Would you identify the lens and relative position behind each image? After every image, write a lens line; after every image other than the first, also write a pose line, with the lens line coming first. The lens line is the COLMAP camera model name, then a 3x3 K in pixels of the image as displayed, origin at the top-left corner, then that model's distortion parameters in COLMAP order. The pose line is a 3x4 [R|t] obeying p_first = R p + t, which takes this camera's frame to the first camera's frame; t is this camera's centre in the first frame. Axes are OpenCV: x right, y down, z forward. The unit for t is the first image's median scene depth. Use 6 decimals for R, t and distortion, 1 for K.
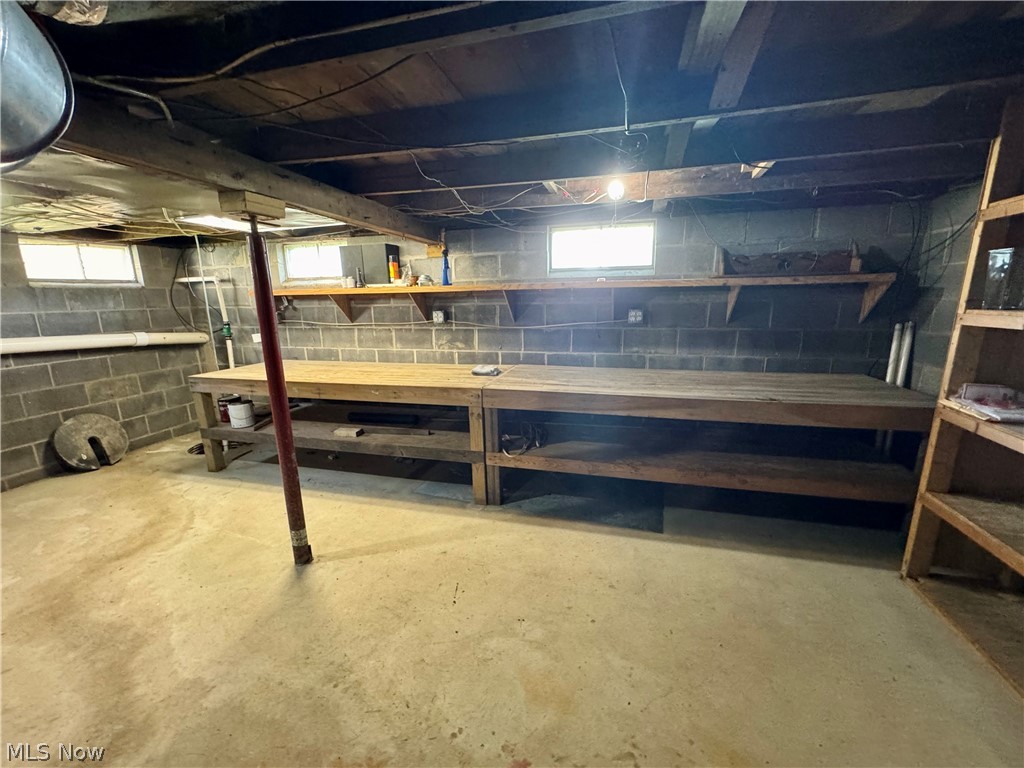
lens RADIAL K [[409.4, 0, 514.7], [0, 409.4, 386.0], [0, 0, 1]] dist [-0.003015, 0.000229]
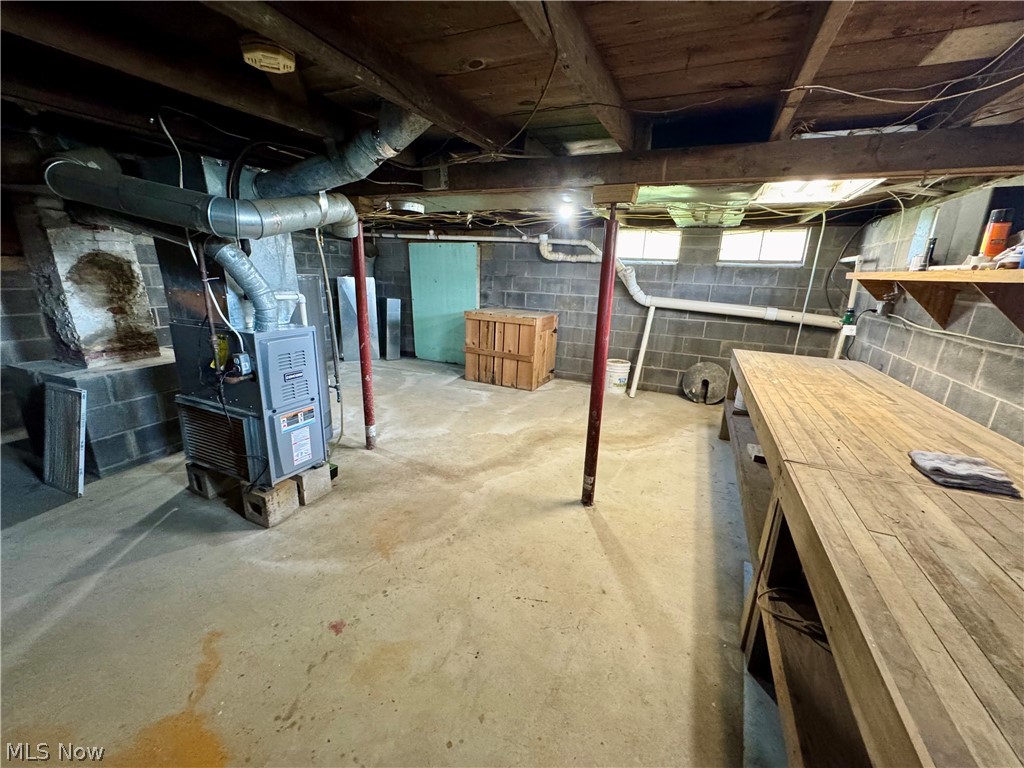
lens RADIAL K [[409.4, 0, 511.8], [0, 409.4, 386.3], [0, 0, 1]] dist [-0.003015, 0.000229]
pose [[-0.157040, 0.284201, -0.945816, 0.329575], [-0.241878, 0.917463, 0.315842, -0.121384], [0.957514, 0.278372, -0.075337, 0.484619]]
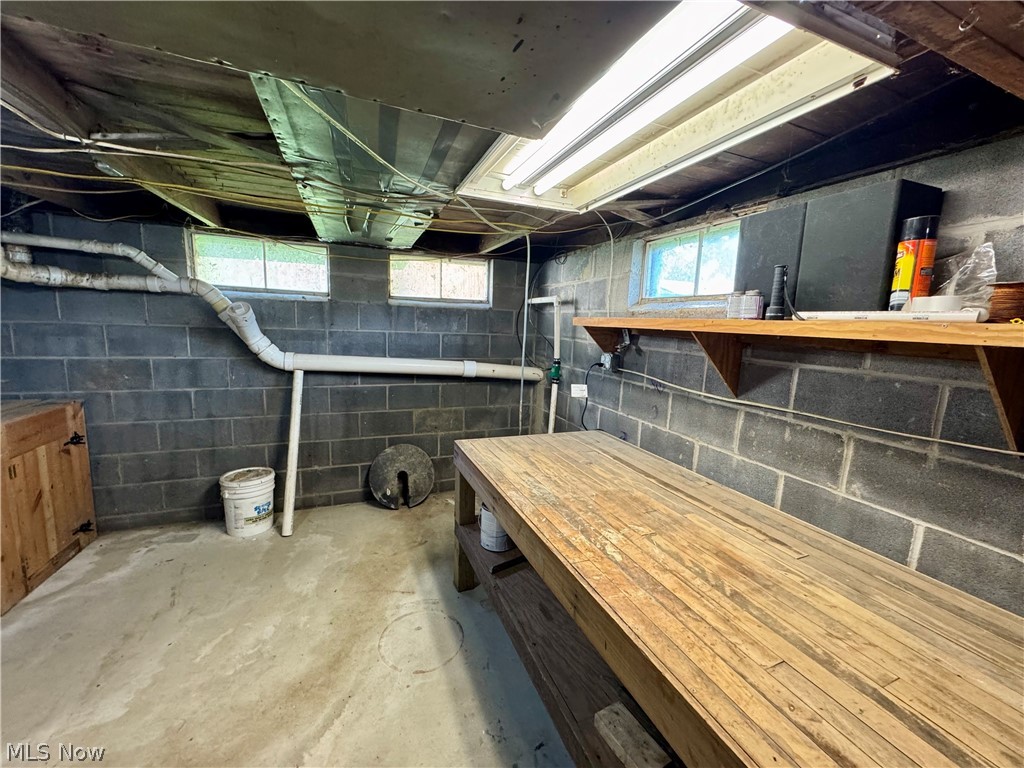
lens RADIAL K [[409.4, 0, 512.3], [0, 409.4, 382.8], [0, 0, 1]] dist [-0.003015, 0.000229]
pose [[0.605688, 0.160134, -0.779423, -0.217344], [-0.220338, 0.974990, 0.029090, -0.138748], [0.764587, 0.154117, 0.625823, 0.577714]]
